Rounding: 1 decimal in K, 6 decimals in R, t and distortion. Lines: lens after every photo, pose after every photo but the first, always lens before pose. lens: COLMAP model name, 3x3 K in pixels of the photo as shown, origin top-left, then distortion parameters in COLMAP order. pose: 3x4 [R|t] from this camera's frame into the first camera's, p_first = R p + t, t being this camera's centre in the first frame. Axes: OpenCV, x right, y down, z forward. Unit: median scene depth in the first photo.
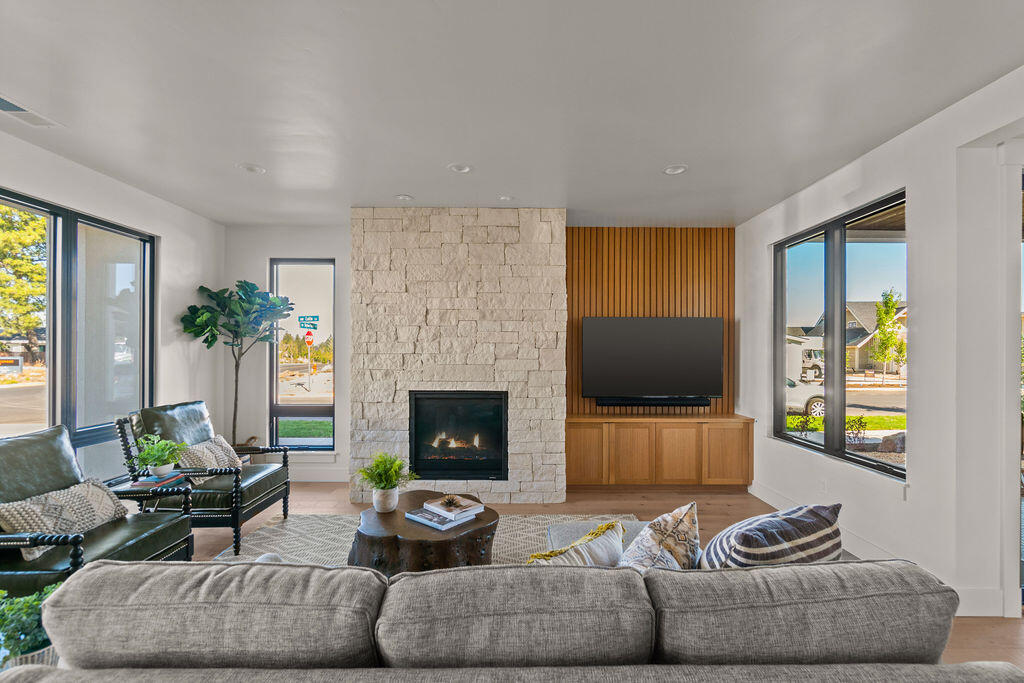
lens RADIAL K [[441.7, 0, 518.1], [0, 441.7, 348.6], [0, 0, 1]] dist [-0.012403, -0.000326]
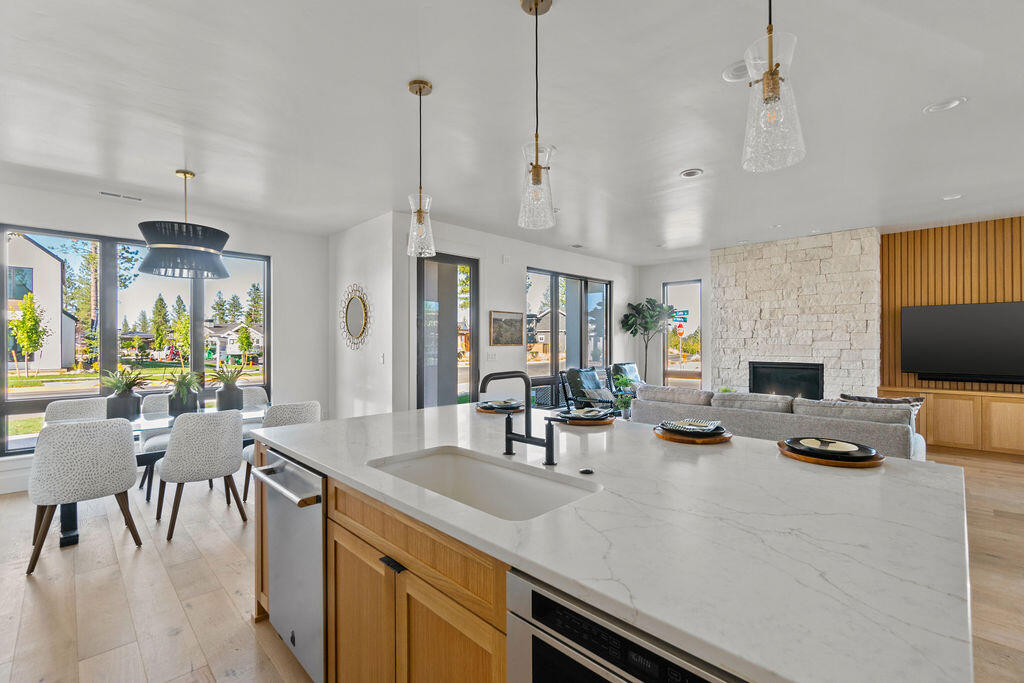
lens RADIAL K [[441.7, 0, 517.1], [0, 441.7, 344.7], [0, 0, 1]] dist [-0.012403, -0.000326]
pose [[0.701723, -0.002428, -0.712445, 0.288747], [0.010322, 0.999924, 0.006759, 0.016203], [0.712375, -0.012097, 0.701695, -0.682880]]
